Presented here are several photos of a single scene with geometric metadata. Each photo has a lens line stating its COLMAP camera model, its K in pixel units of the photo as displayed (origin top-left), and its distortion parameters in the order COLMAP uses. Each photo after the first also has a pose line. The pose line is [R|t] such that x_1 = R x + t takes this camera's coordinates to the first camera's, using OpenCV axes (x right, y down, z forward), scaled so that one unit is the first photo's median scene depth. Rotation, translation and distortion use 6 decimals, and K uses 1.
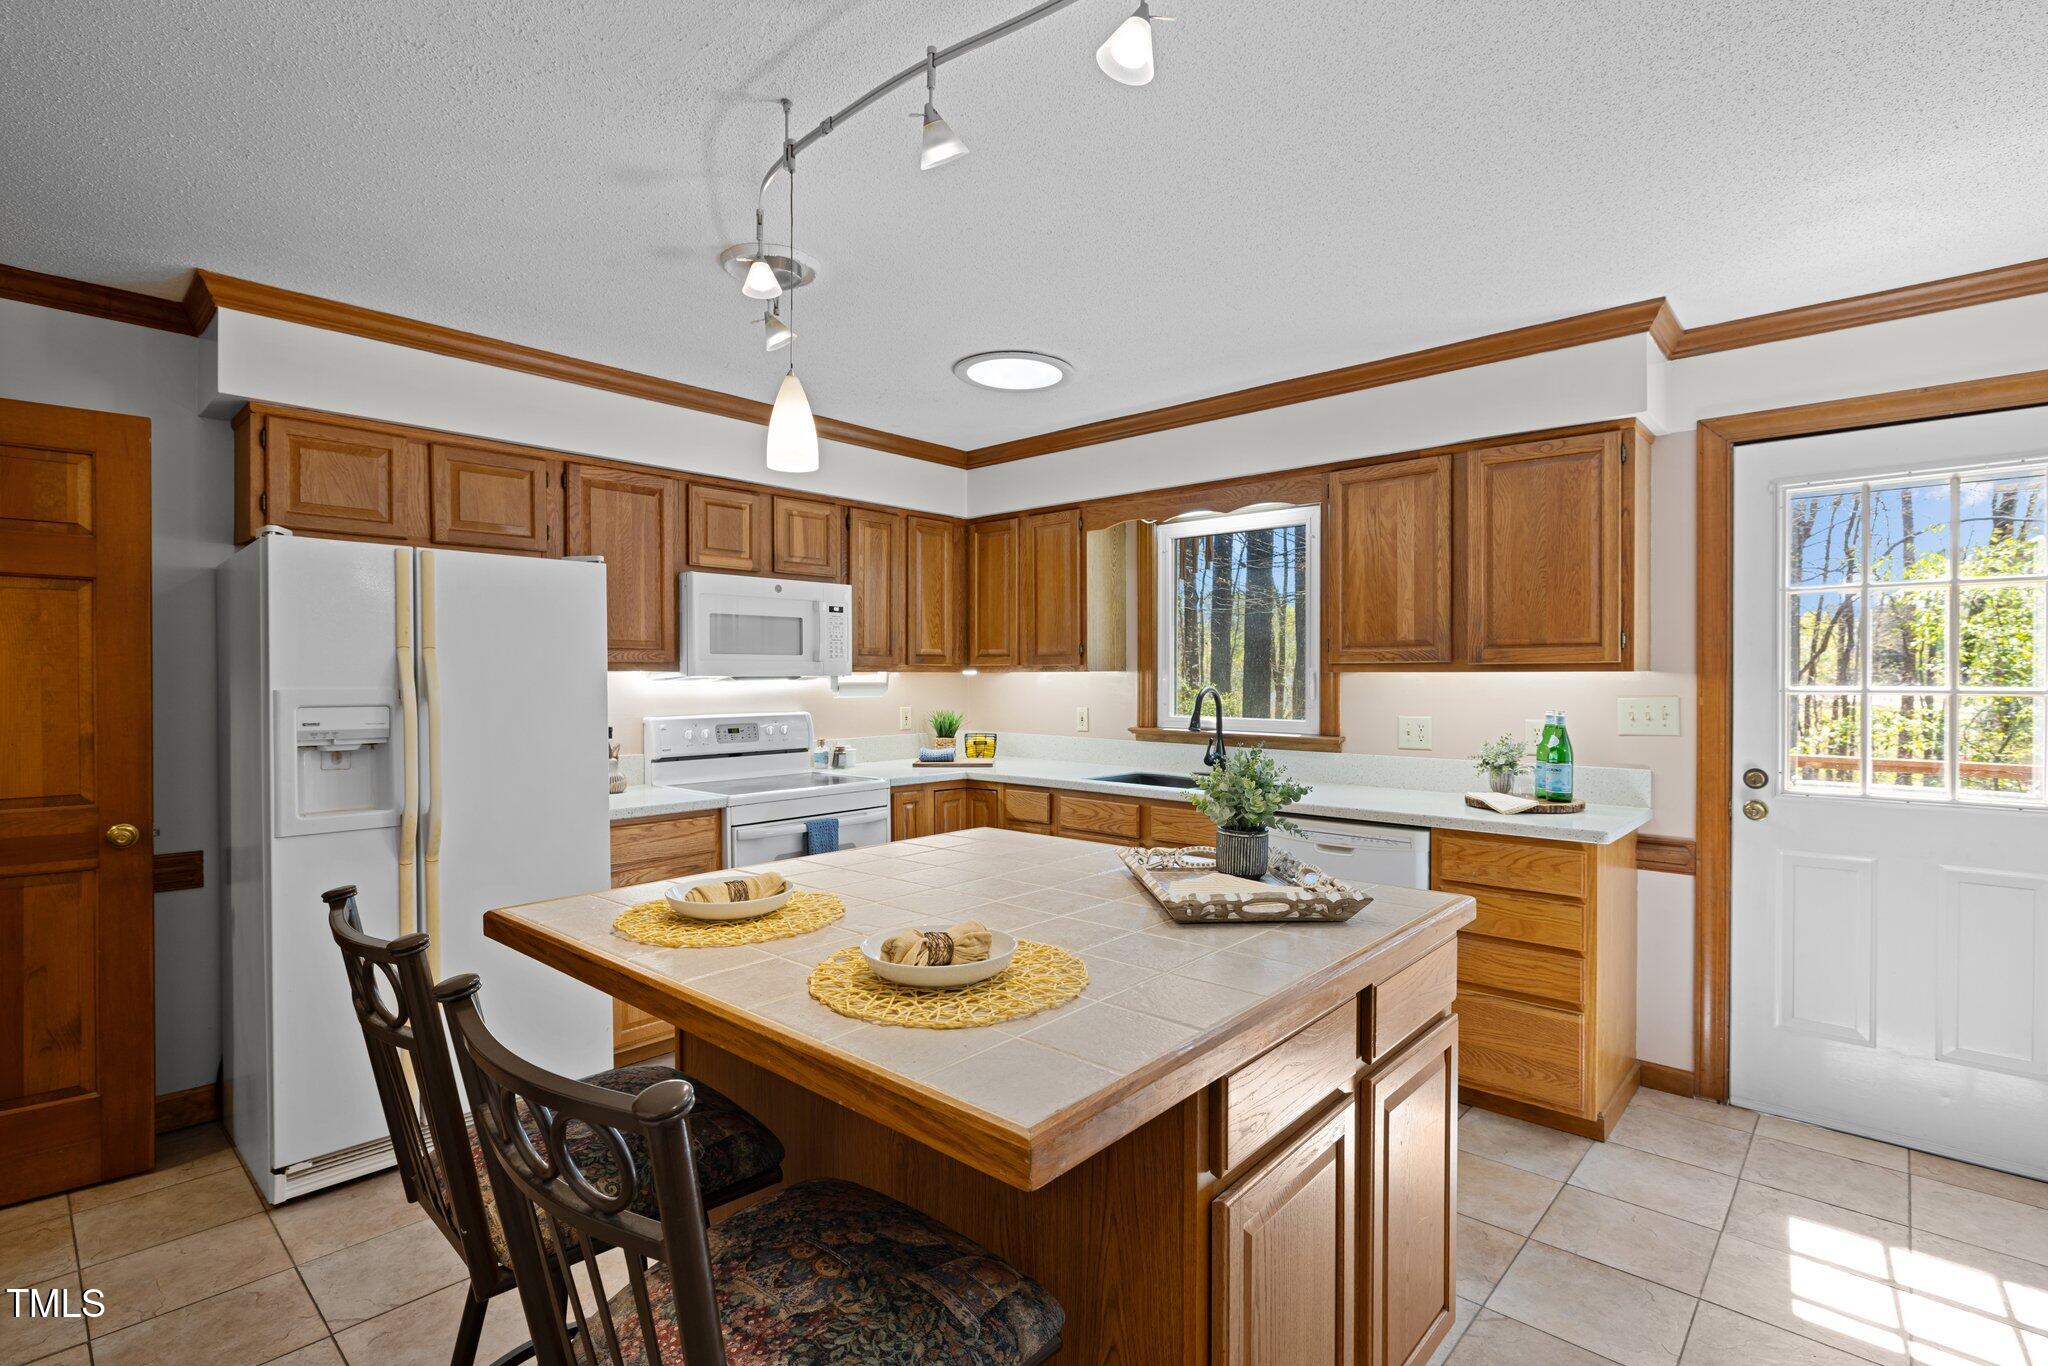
lens RADIAL K [[958.7, 0, 1031.0], [0, 958.7, 684.1], [0, 0, 1]] dist [-0.013256, 0.000389]
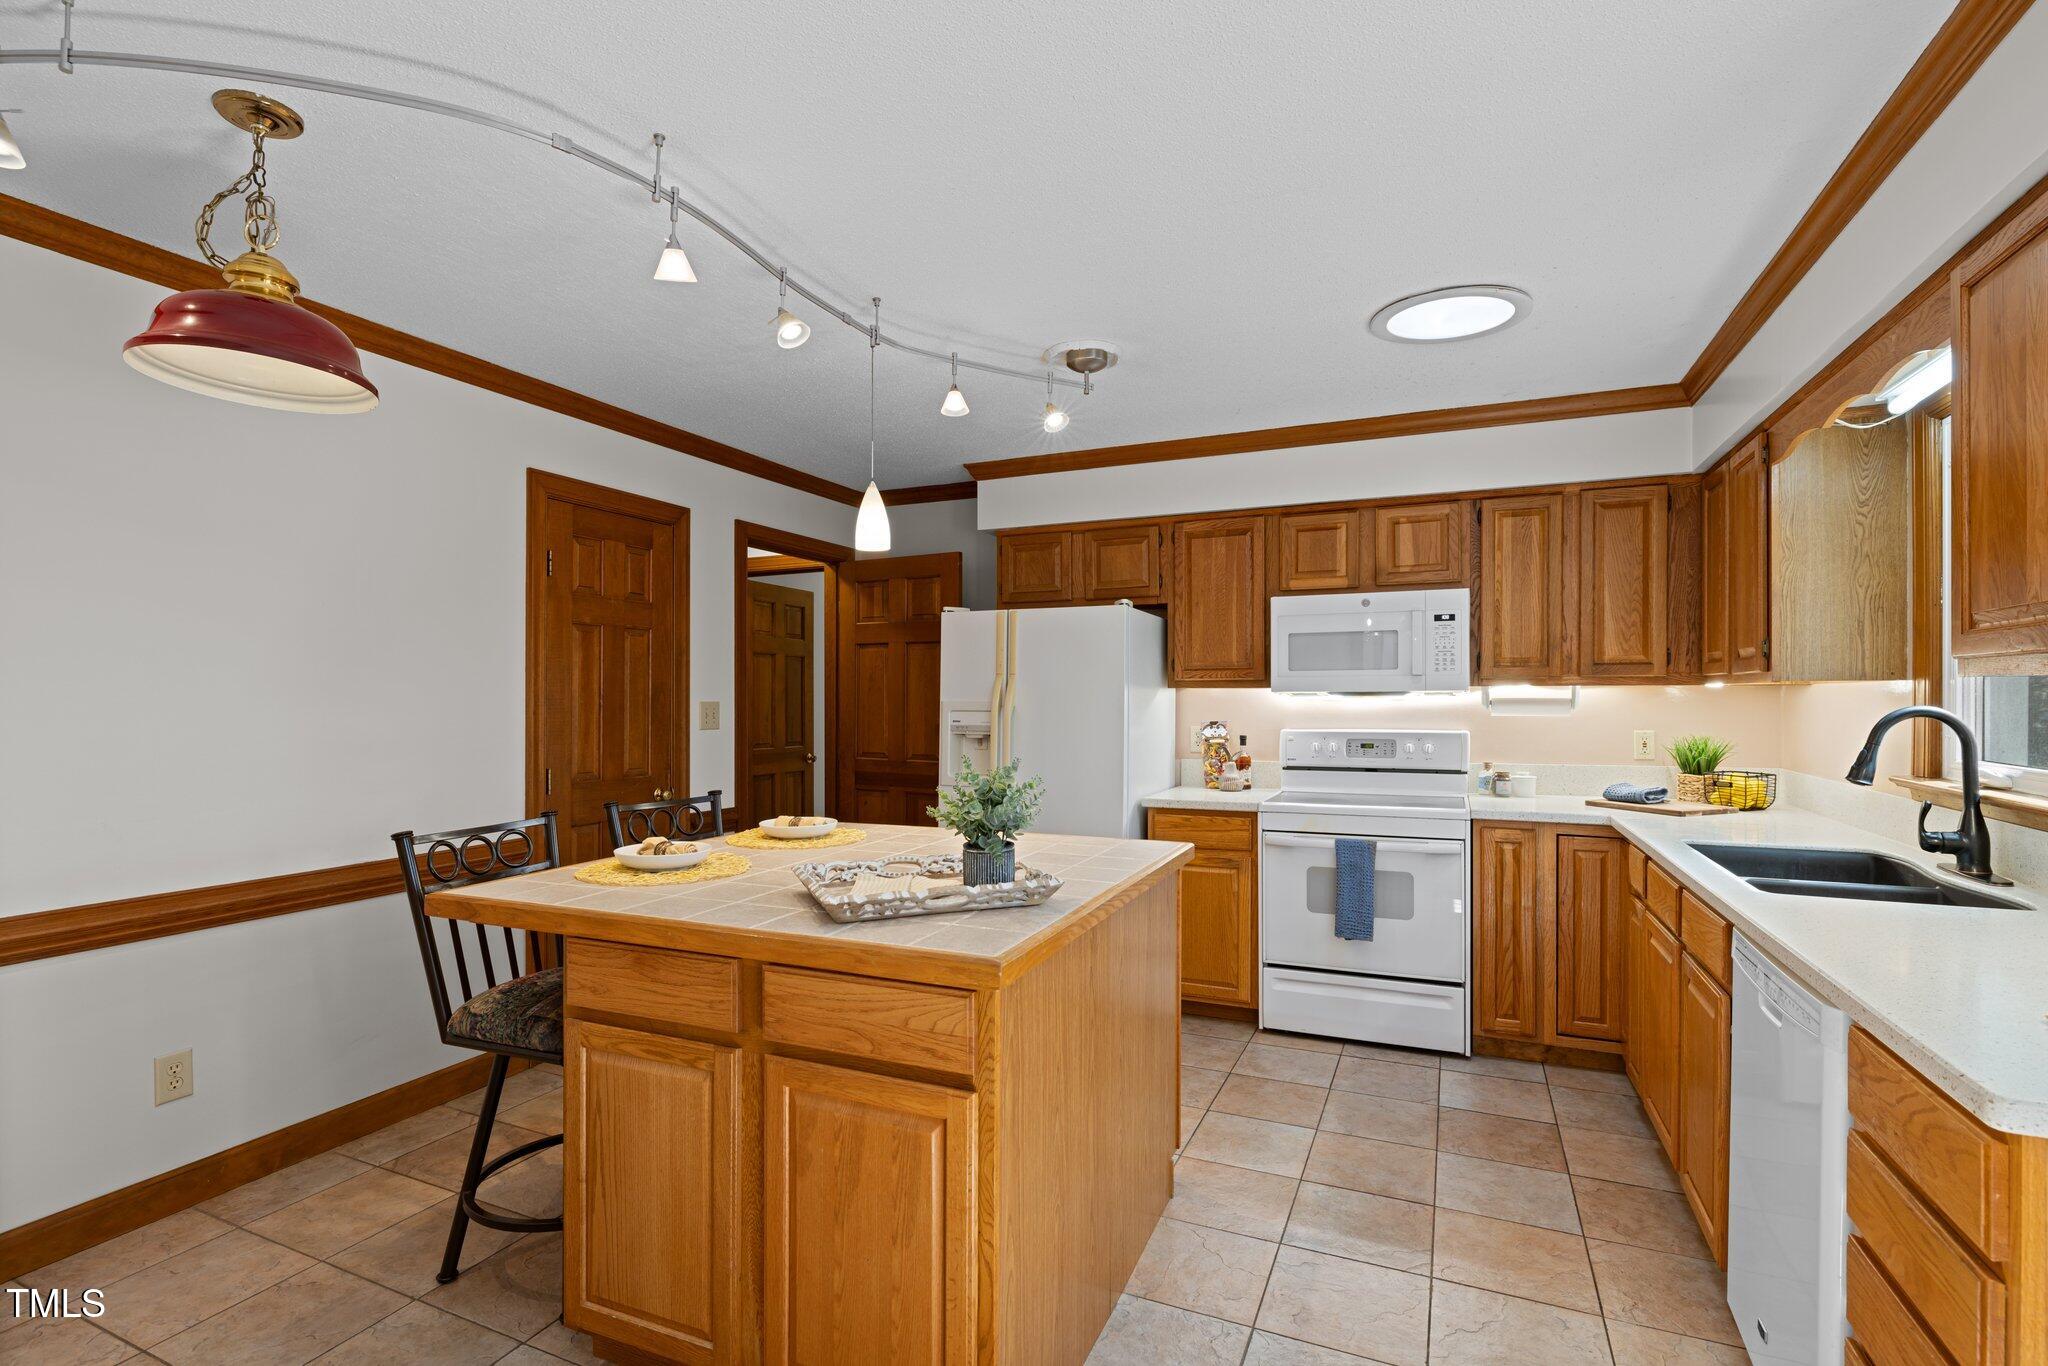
lens RADIAL K [[958.7, 0, 1031.0], [0, 958.7, 684.1], [0, 0, 1]] dist [-0.013256, 0.000389]
pose [[0.319646, -0.012343, -0.947457, 0.522366], [-0.005426, 0.999875, -0.014856, 0.000613], [0.947521, 0.009890, 0.319539, 0.336237]]
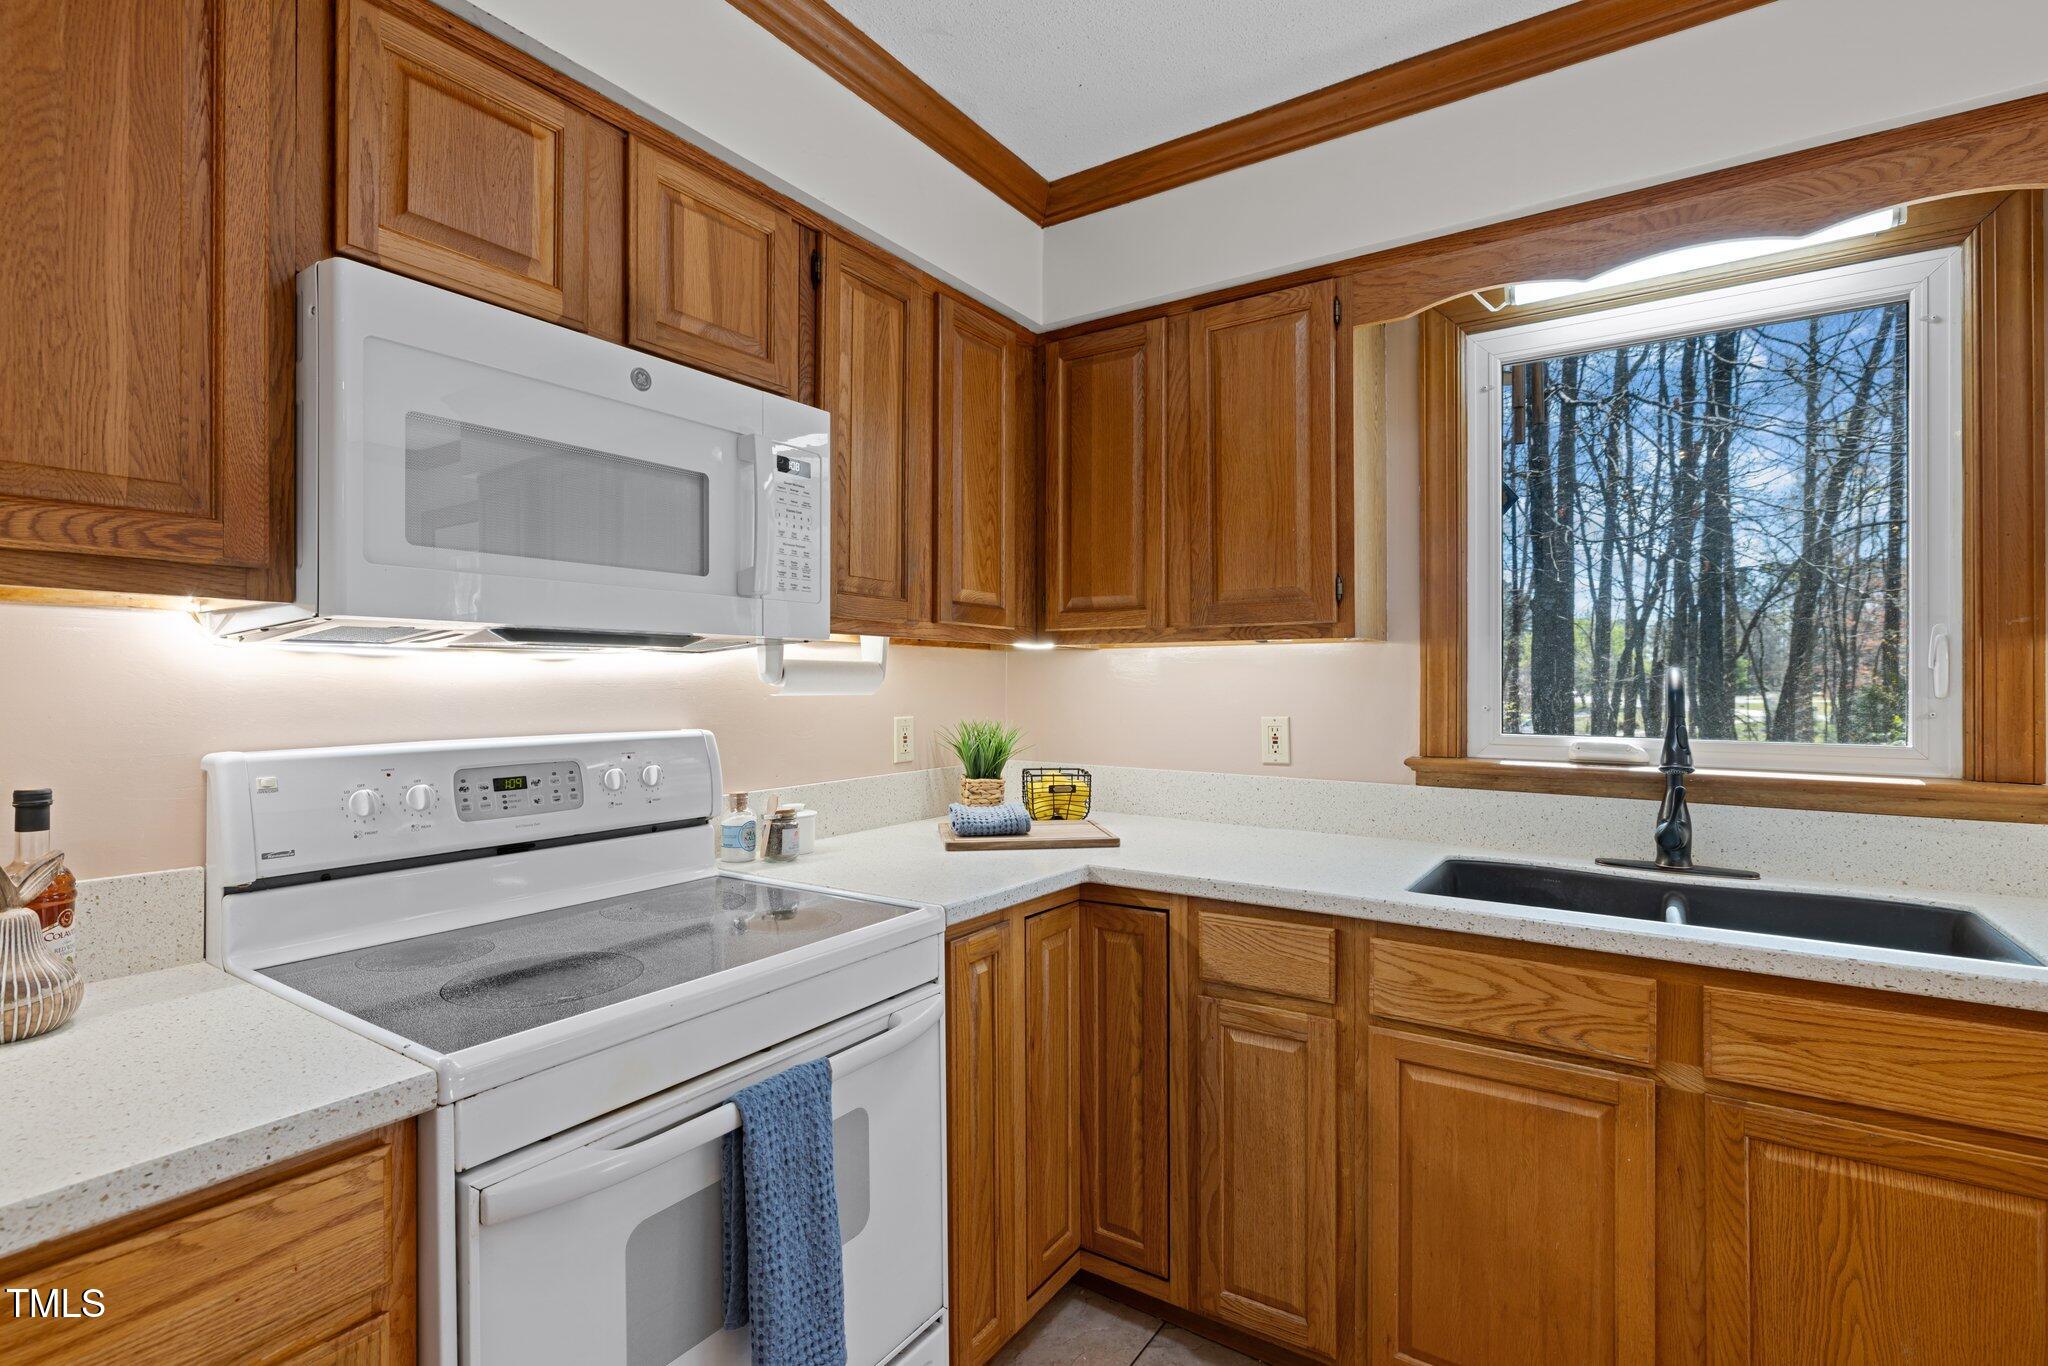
lens RADIAL K [[958.7, 0, 1031.0], [0, 958.7, 684.1], [0, 0, 1]] dist [-0.013256, 0.000389]
pose [[0.989588, 0.001815, 0.143920, -0.162050], [-0.000806, 0.999975, -0.007069, 0.012500], [-0.143929, 0.006879, 0.989564, 0.596174]]
